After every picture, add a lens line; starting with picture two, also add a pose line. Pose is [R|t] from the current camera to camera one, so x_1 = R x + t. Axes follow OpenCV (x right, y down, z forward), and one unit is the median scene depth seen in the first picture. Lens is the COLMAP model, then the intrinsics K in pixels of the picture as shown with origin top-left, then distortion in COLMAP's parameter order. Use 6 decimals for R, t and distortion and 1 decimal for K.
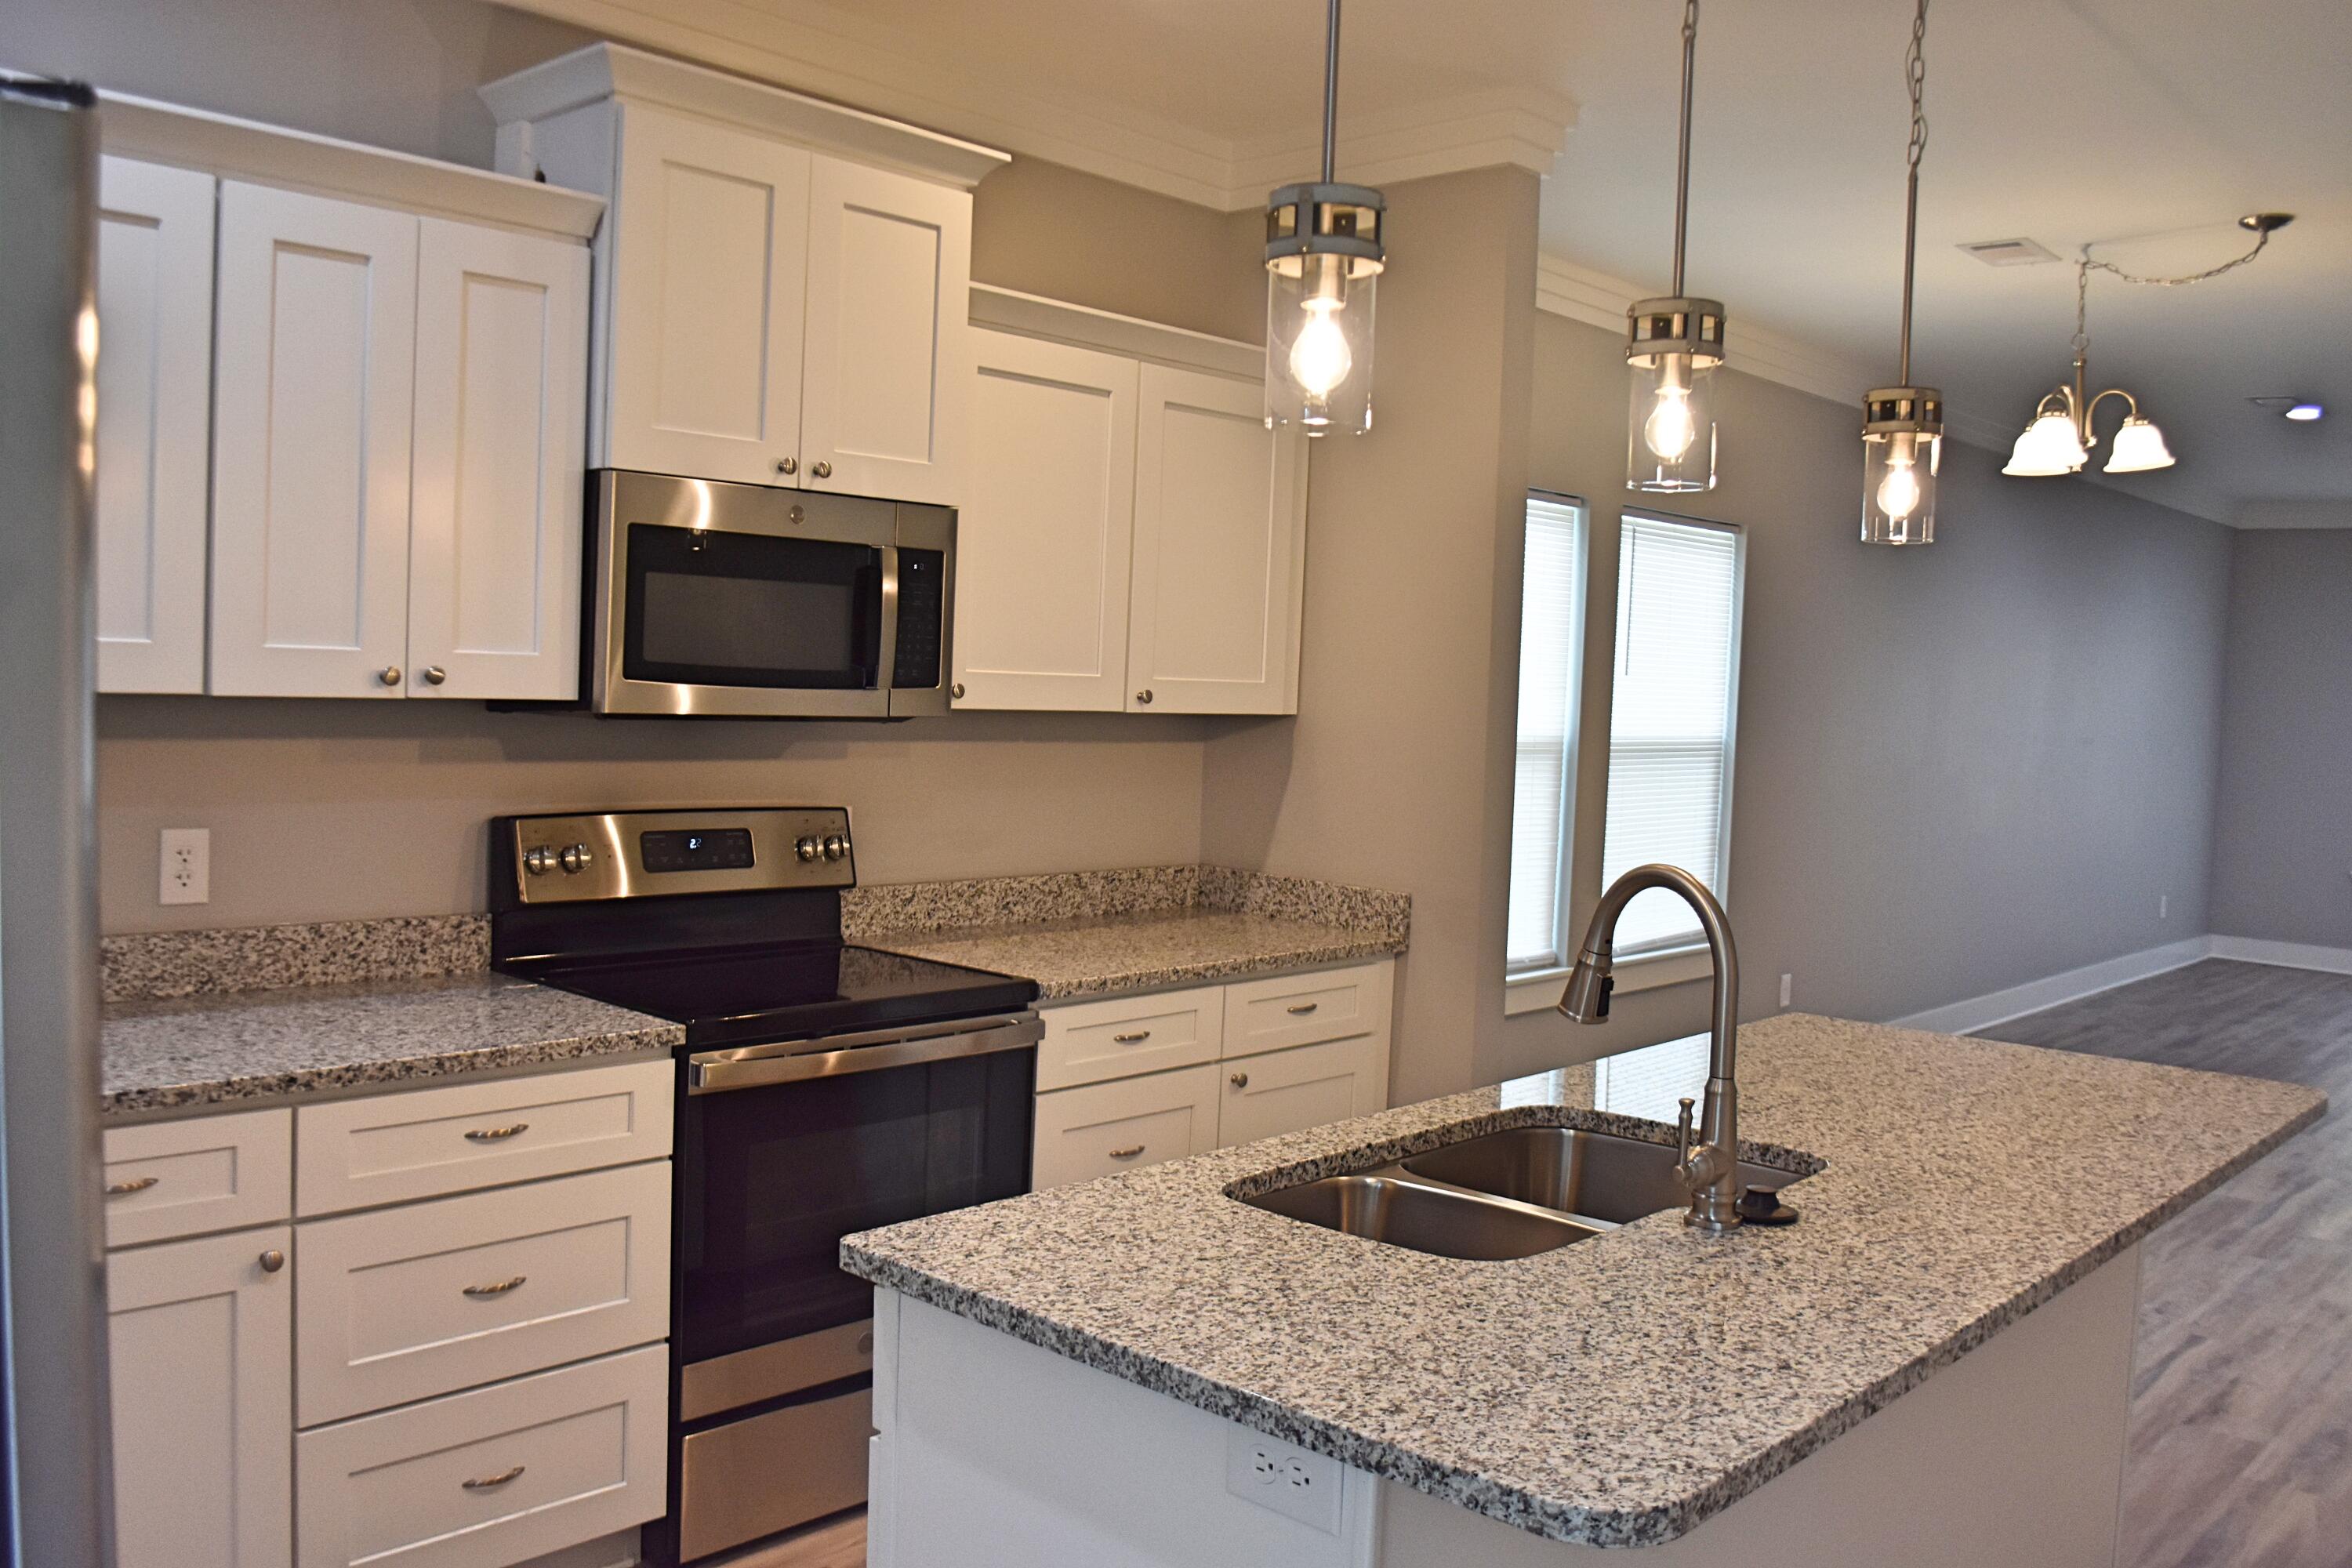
lens RADIAL K [[1988.3, 0, 1144.8], [0, 1988.3, 772.7], [0, 0, 1]] dist [-0.083698, 0.009218]
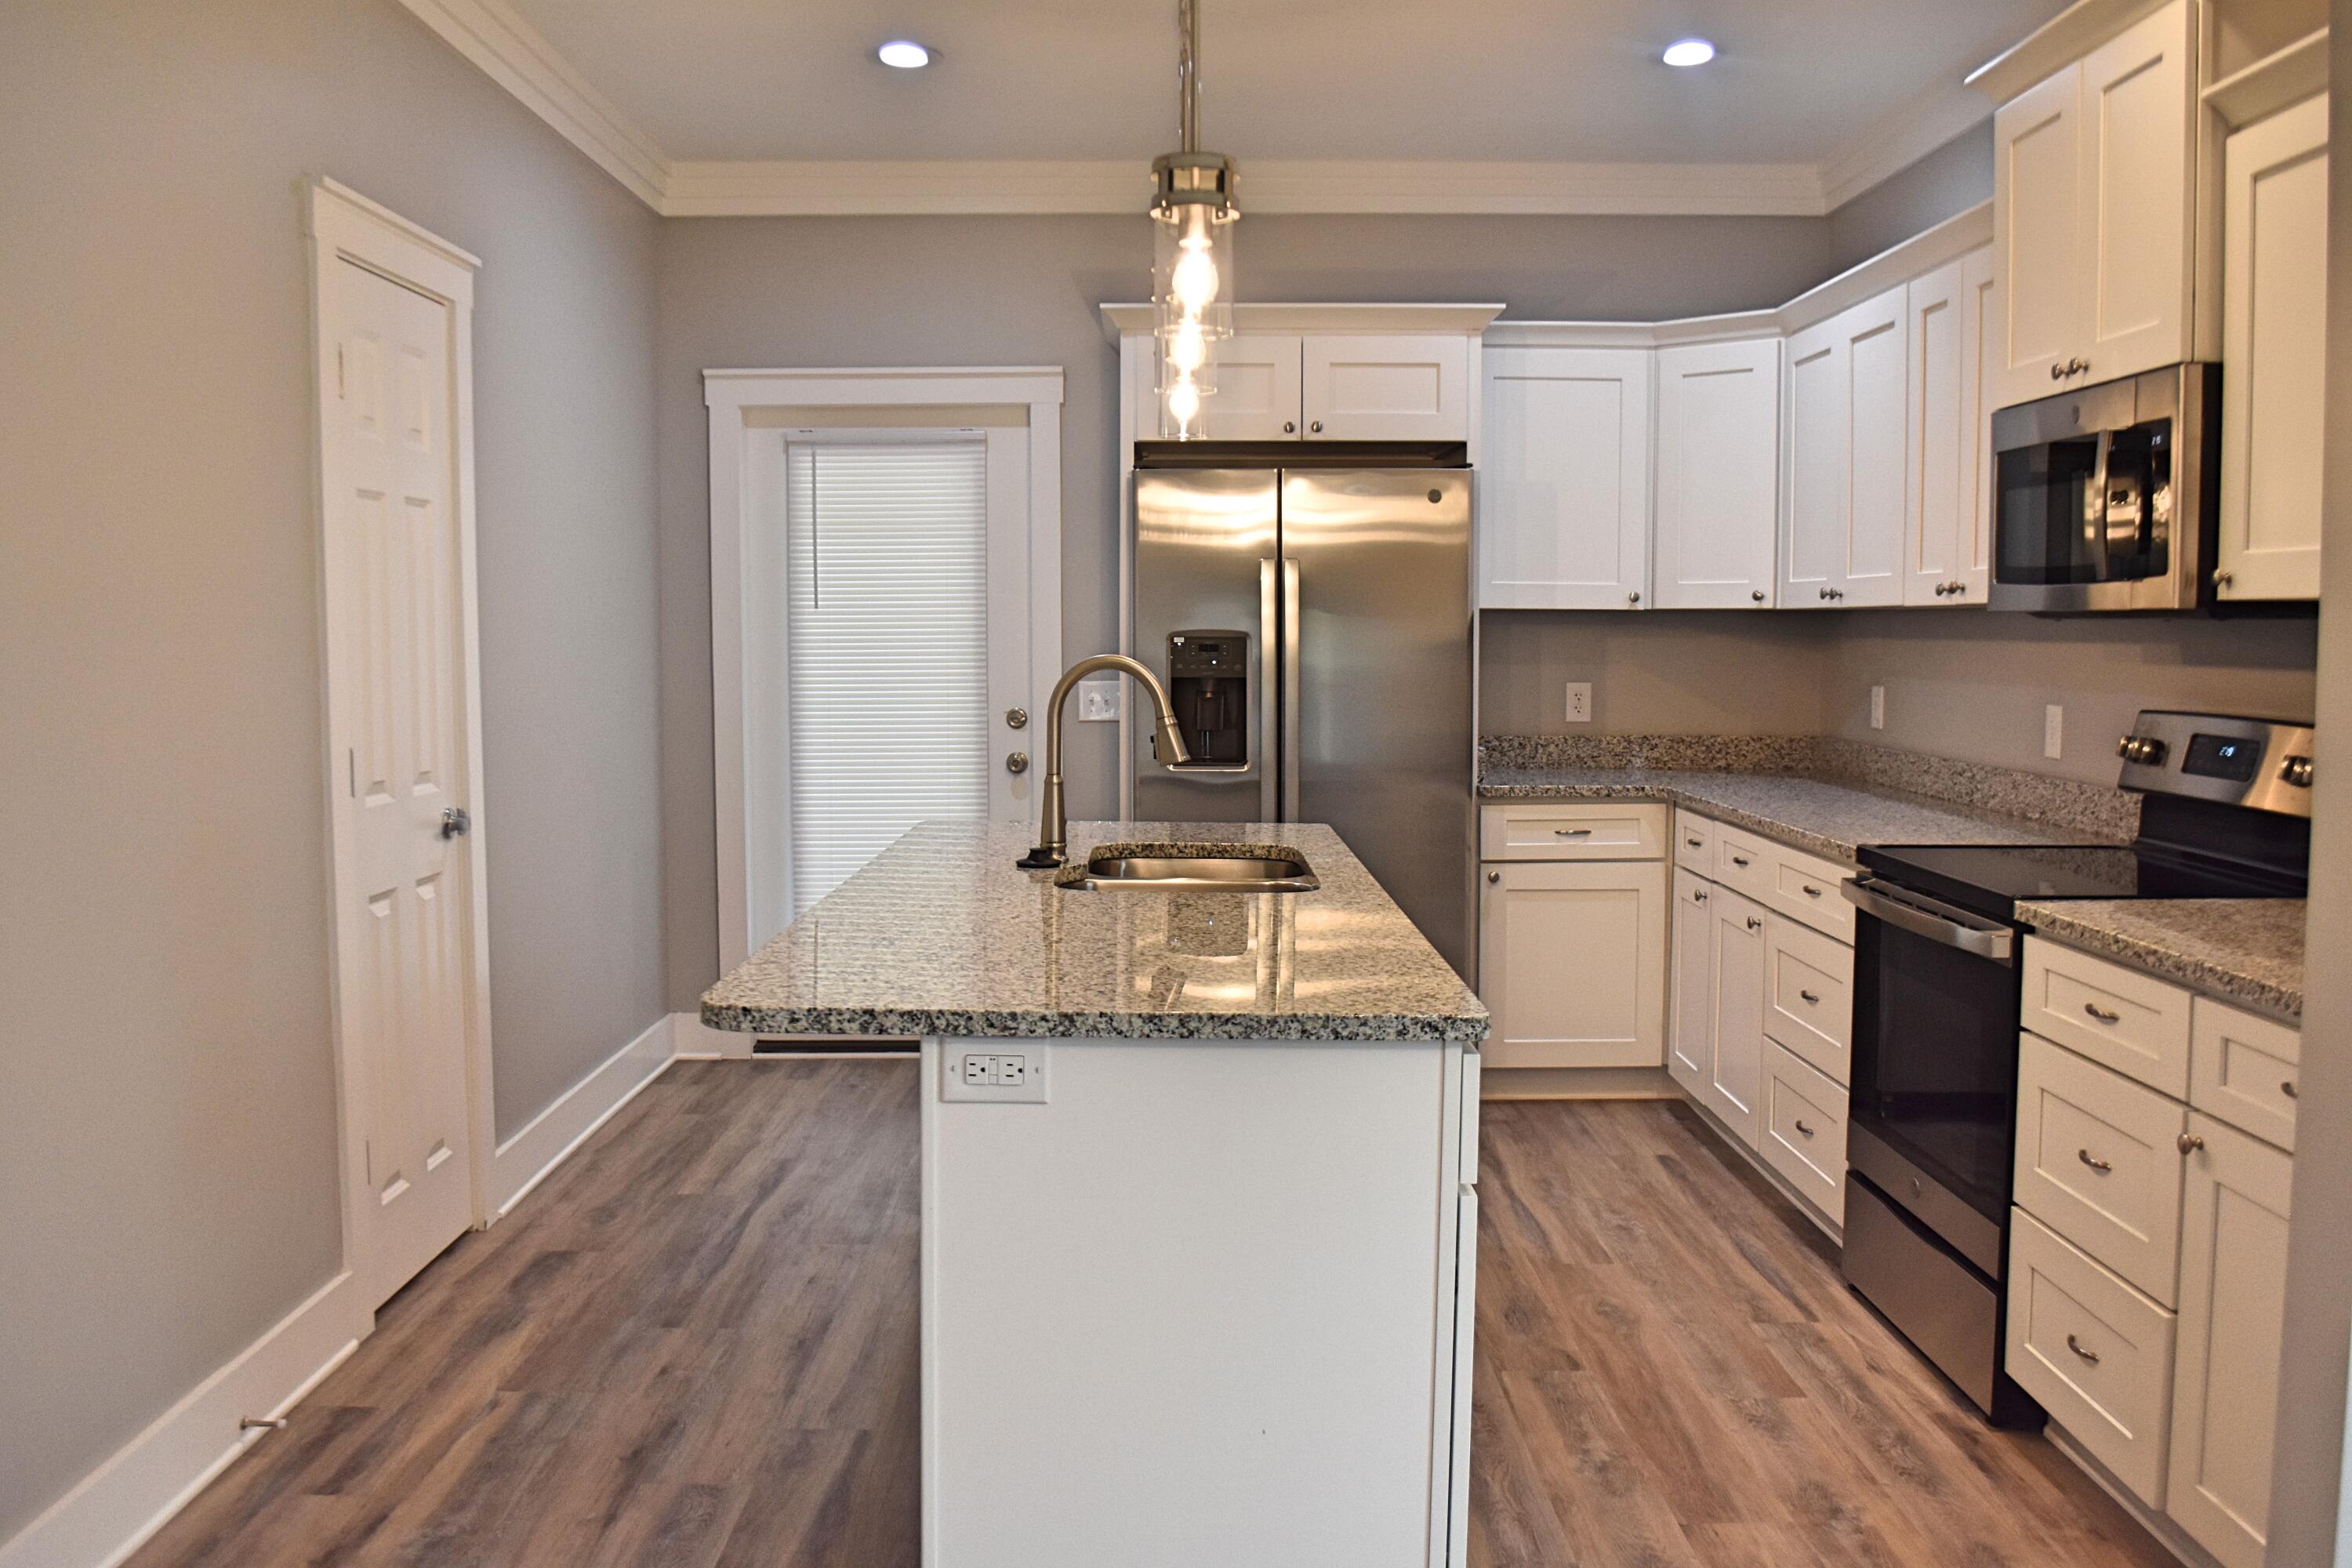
lens RADIAL K [[1988.3, 0, 1144.8], [0, 1988.3, 772.7], [0, 0, 1]] dist [-0.083698, 0.009218]
pose [[-0.740112, 0.008595, -0.672429, 0.828816], [-0.066776, 0.994037, 0.086203, -0.000394], [0.669160, 0.108702, -0.735125, 1.380205]]
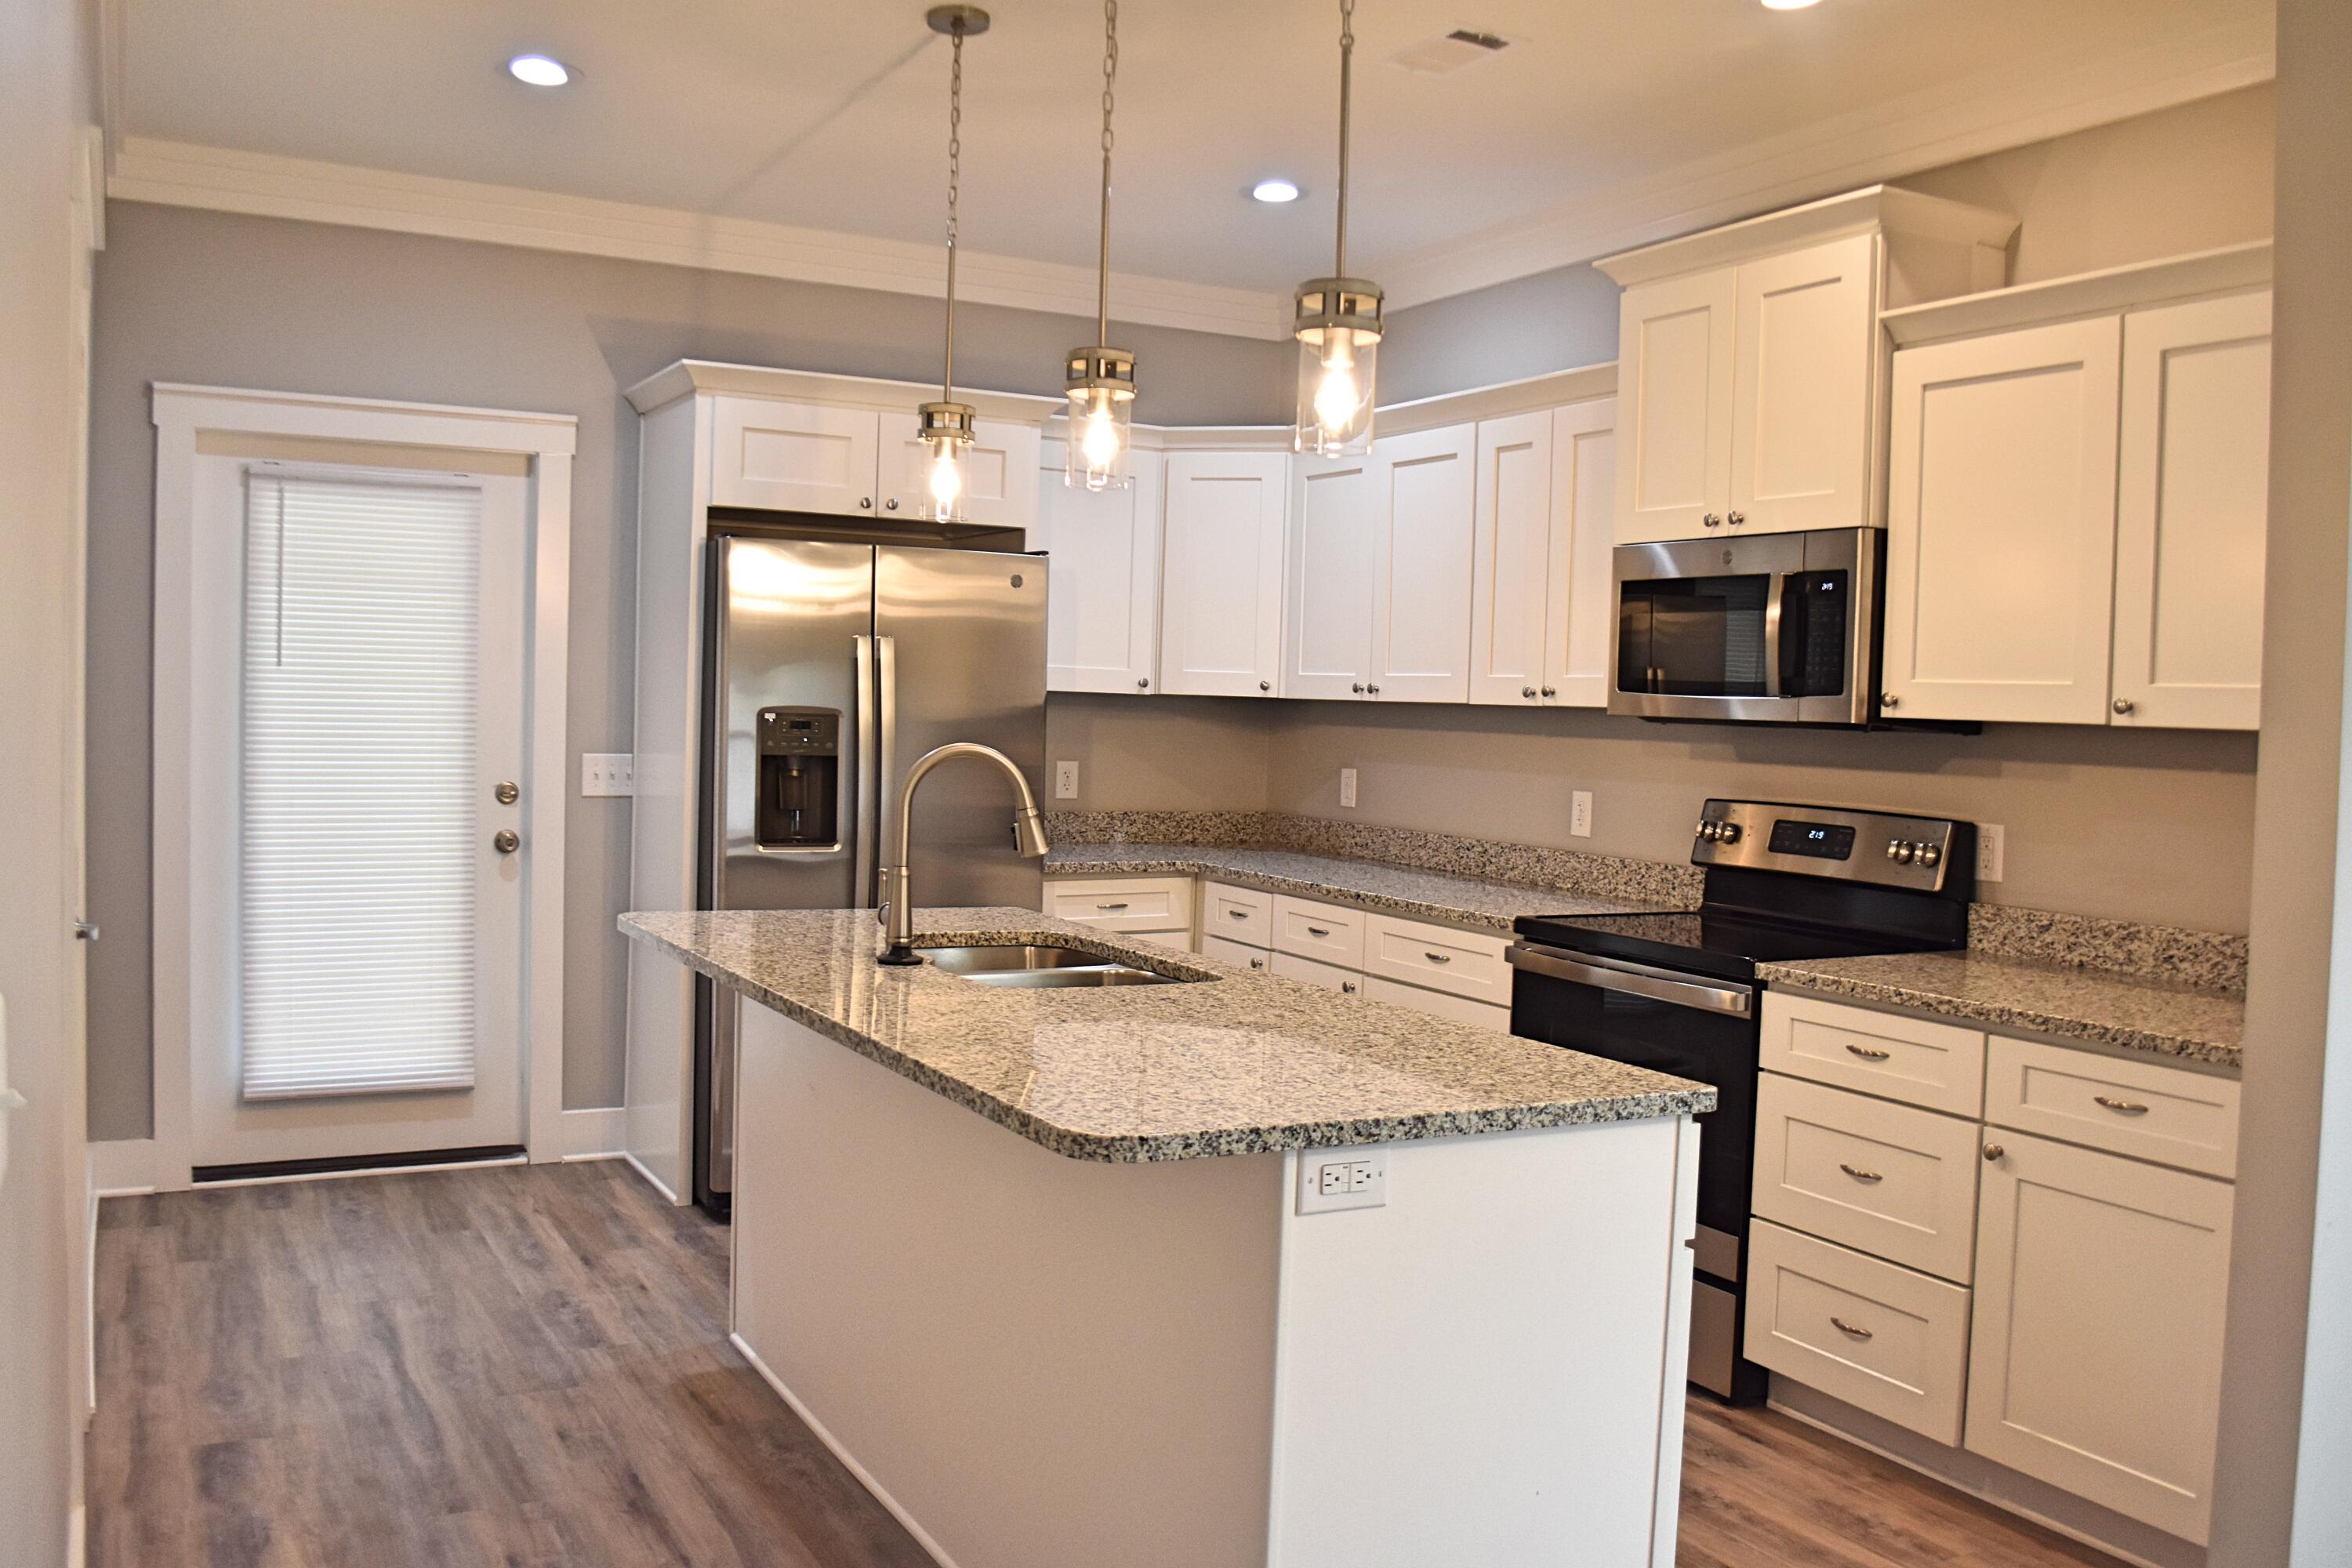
lens RADIAL K [[1988.3, 0, 1144.8], [0, 1988.3, 772.7], [0, 0, 1]] dist [-0.083698, 0.009218]
pose [[-0.318718, -0.014669, -0.947736, 1.066423], [-0.095568, 0.995282, 0.016734, 0.017561], [0.943019, 0.095907, -0.318616, 1.021244]]
